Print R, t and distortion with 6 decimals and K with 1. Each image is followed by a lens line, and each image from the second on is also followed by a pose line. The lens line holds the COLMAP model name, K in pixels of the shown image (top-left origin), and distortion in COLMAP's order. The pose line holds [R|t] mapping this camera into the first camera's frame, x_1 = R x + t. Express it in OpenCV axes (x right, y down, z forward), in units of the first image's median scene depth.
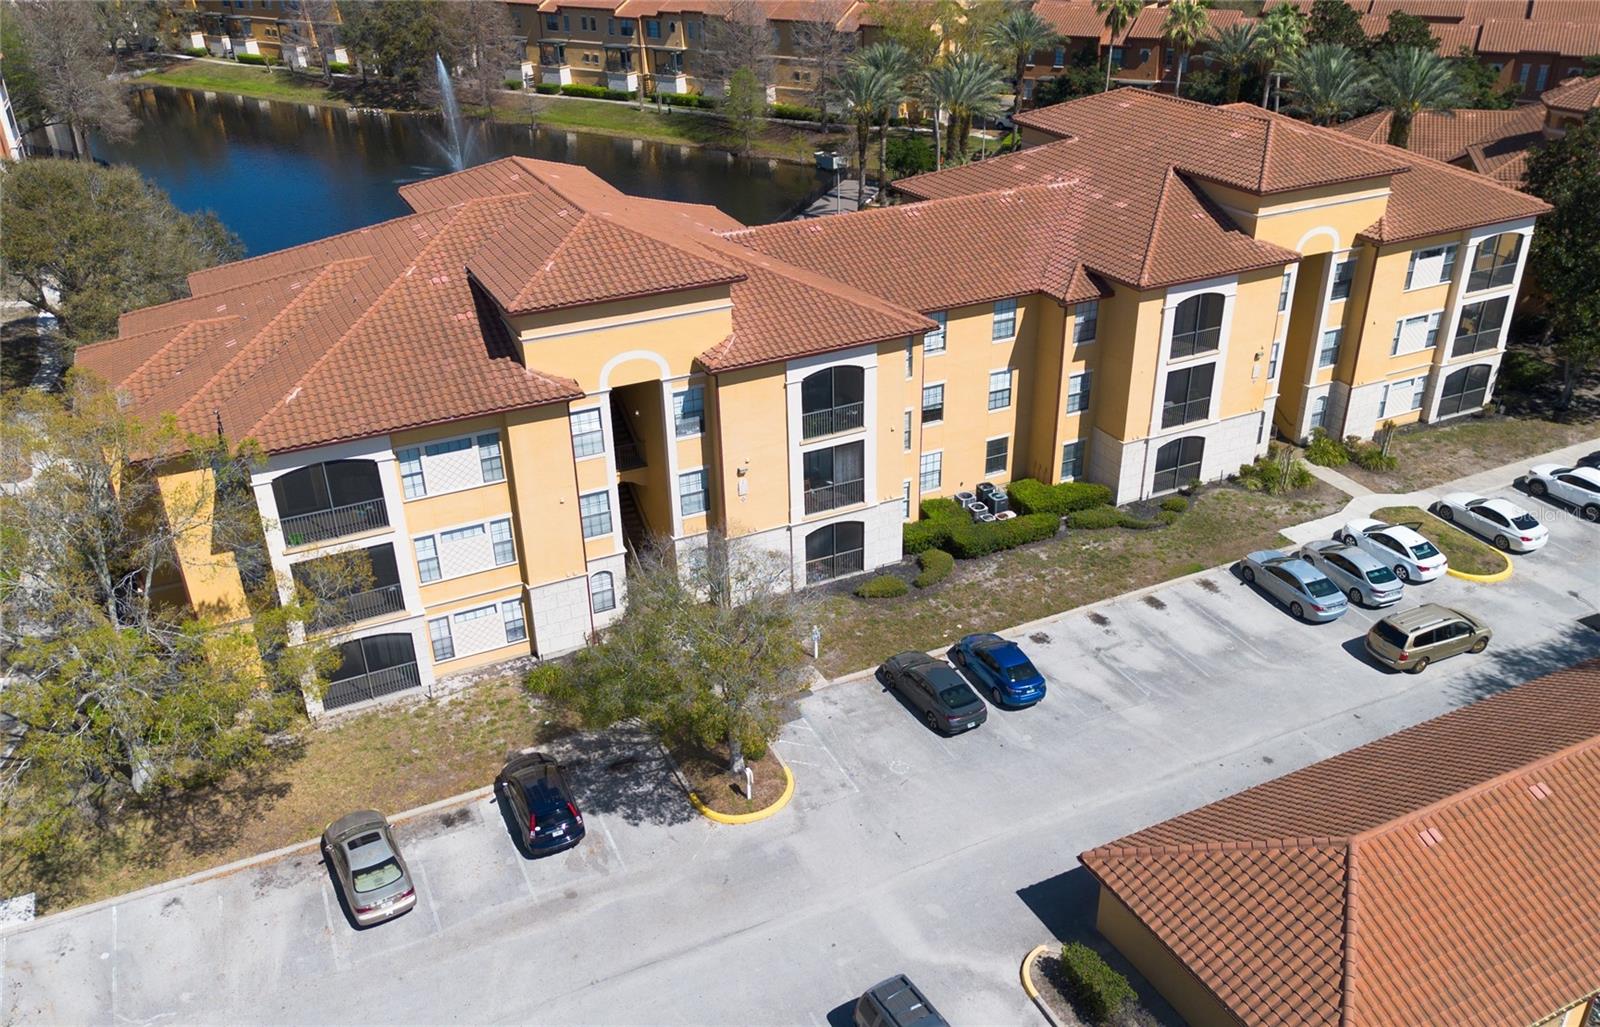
lens RADIAL K [[1291.9, 0, 807.3], [0, 1291.9, 506.1], [0, 0, 1]] dist [0.077691, -0.083793]
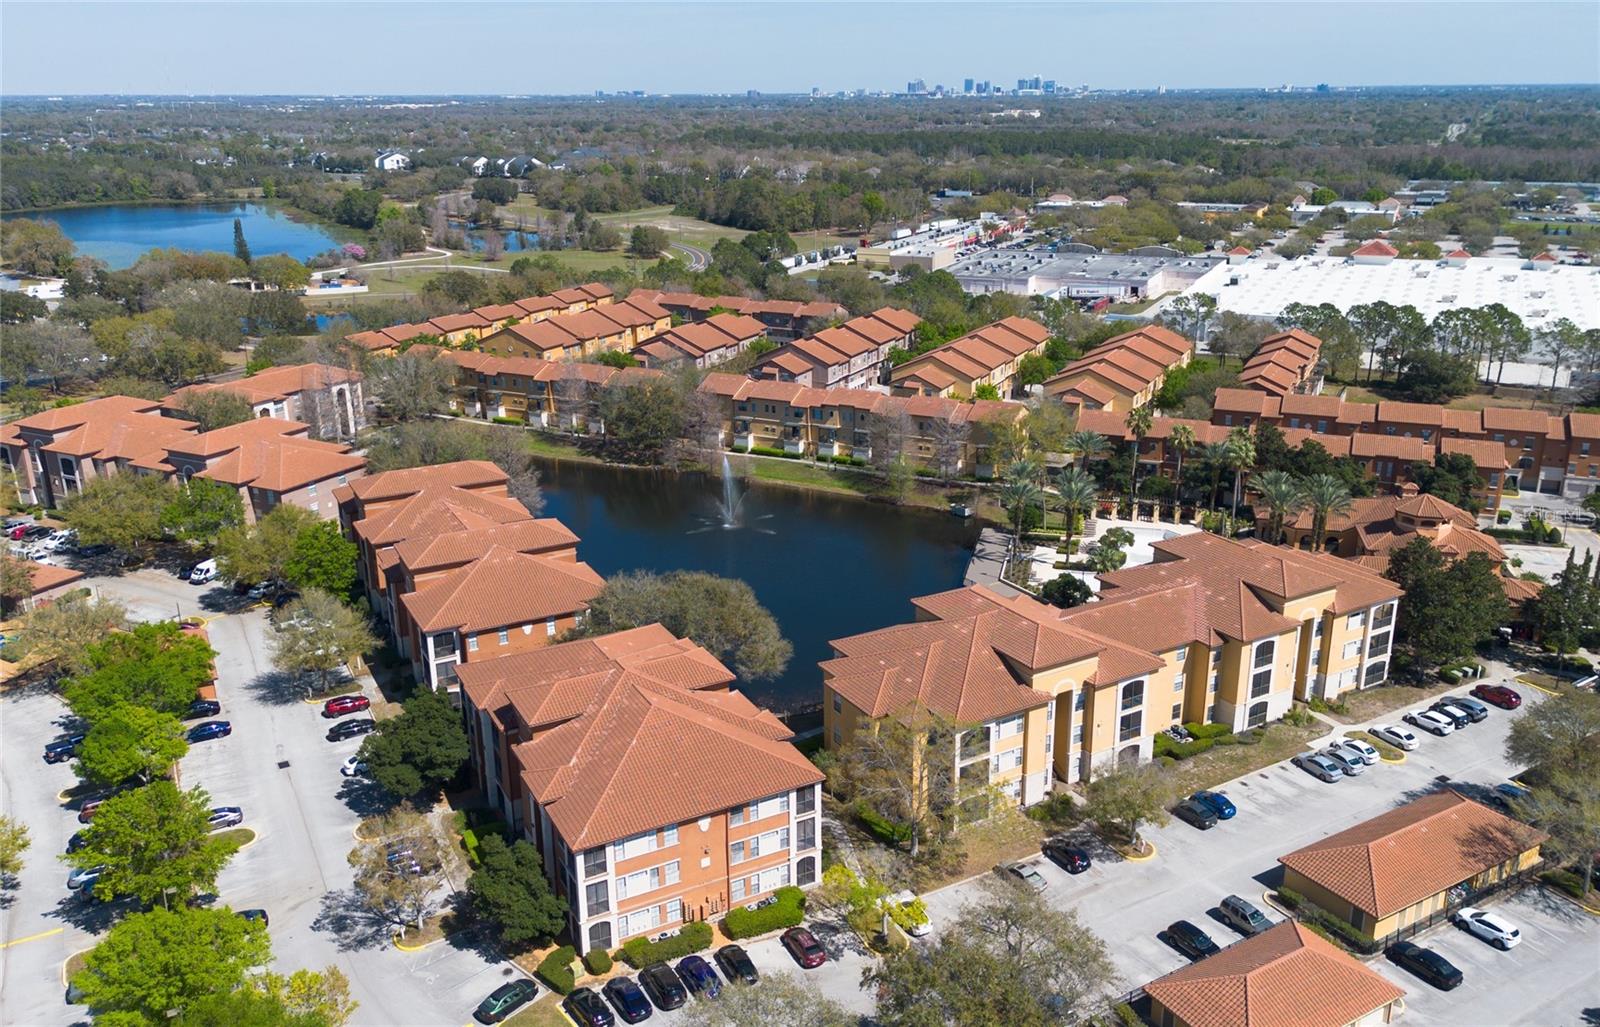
lens RADIAL K [[1291.9, 0, 802.7], [0, 1291.9, 516.6], [0, 0, 1]] dist [0.077691, -0.083793]
pose [[0.996810, -0.018083, 0.077735, -0.680753], [0.029868, 0.987739, -0.153233, -0.048737], [-0.074010, 0.155066, 0.985128, -1.236840]]
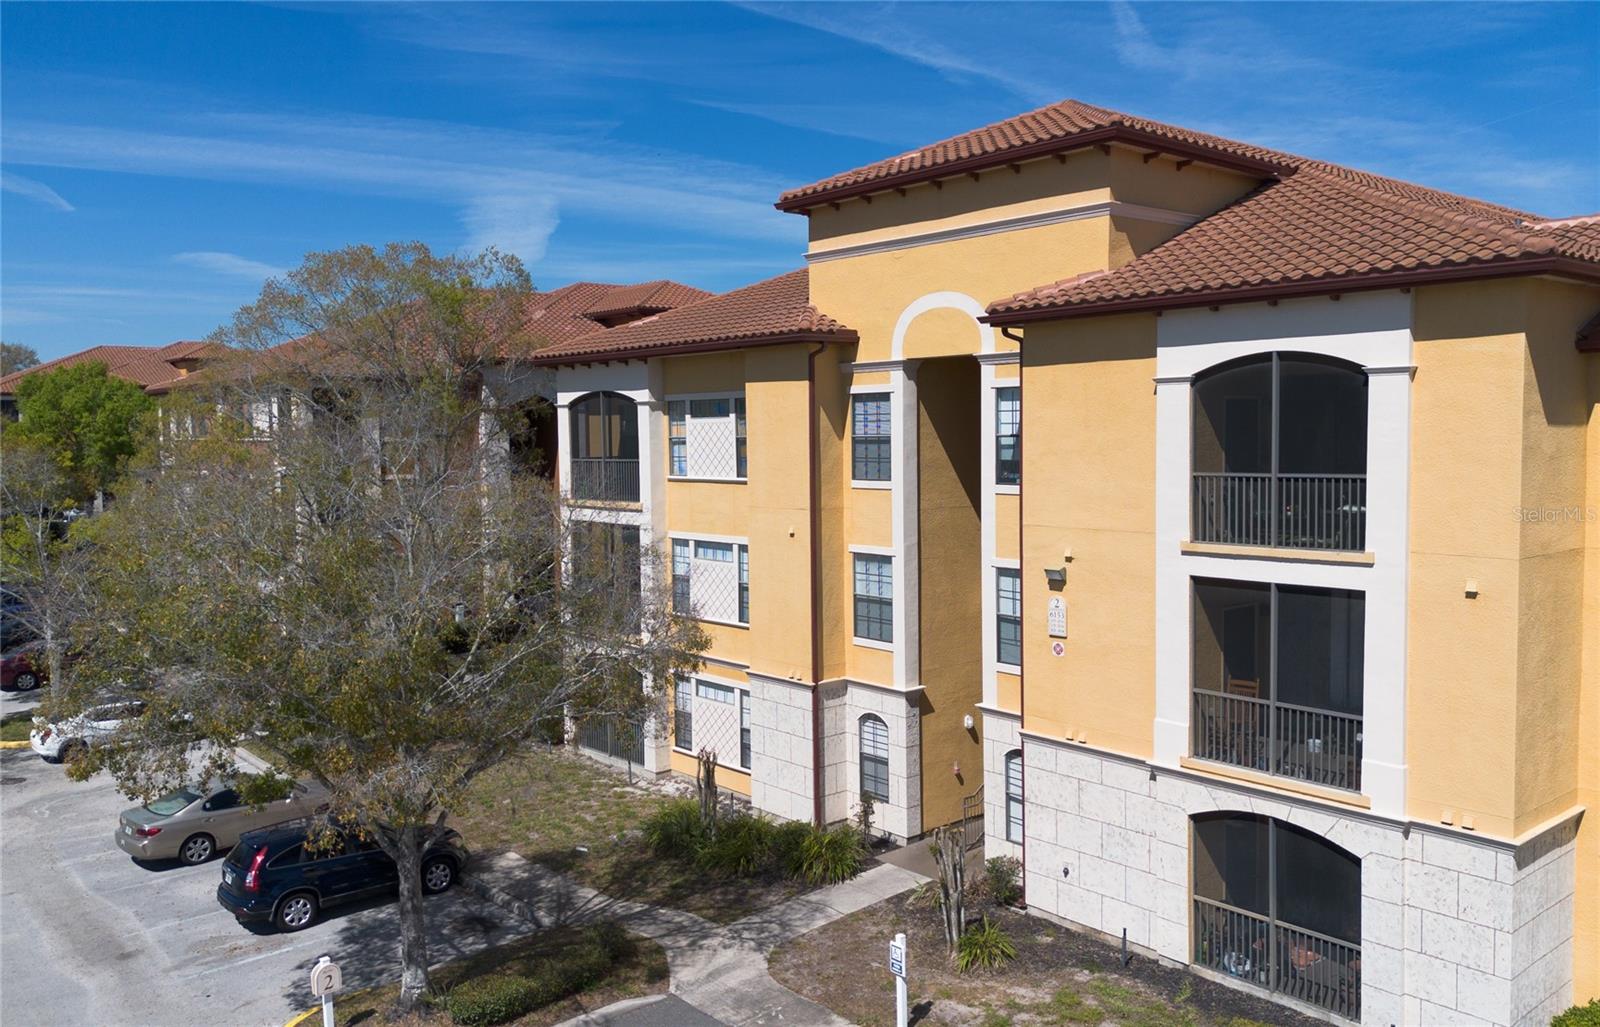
lens RADIAL K [[1291.9, 0, 806.2], [0, 1291.9, 508.1], [0, 0, 1]] dist [0.077691, -0.083793]
pose [[0.265391, 0.077297, -0.961037, 0.299887], [-0.437500, 0.897904, -0.048597, 0.009518], [0.859163, 0.433351, 0.272113, 0.678385]]
